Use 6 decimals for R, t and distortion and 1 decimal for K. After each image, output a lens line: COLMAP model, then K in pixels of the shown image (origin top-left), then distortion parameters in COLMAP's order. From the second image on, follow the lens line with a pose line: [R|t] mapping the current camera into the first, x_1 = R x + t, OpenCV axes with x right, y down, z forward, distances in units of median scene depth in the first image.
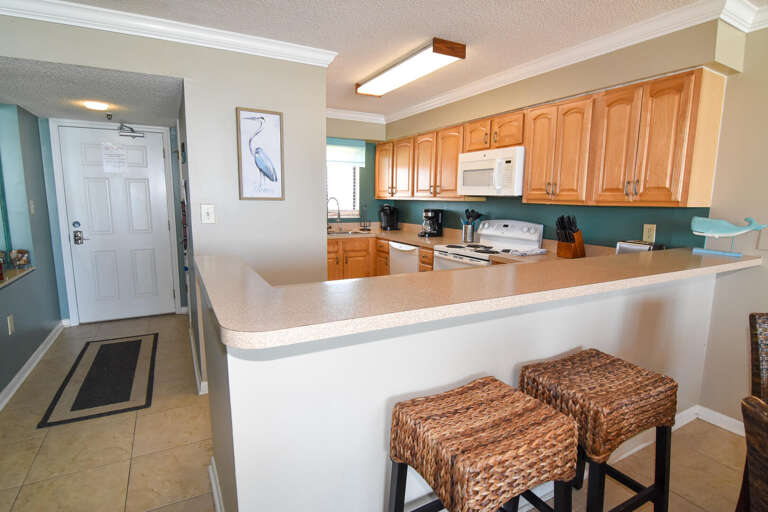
lens RADIAL K [[385.1, 0, 384.0], [0, 385.1, 256.1], [0, 0, 1]] dist [-0.023836, -0.000851]
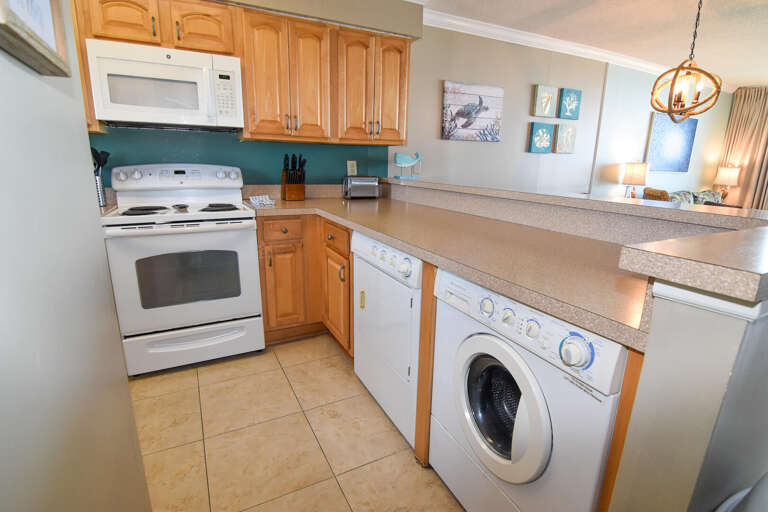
lens RADIAL K [[385.1, 0, 384.6], [0, 385.1, 254.2], [0, 0, 1]] dist [-0.023836, -0.000851]
pose [[0.018266, -0.251461, 0.967695, -0.427402], [0.122635, 0.961112, 0.247436, -0.070996], [-0.992284, 0.114154, 0.048394, 0.712958]]
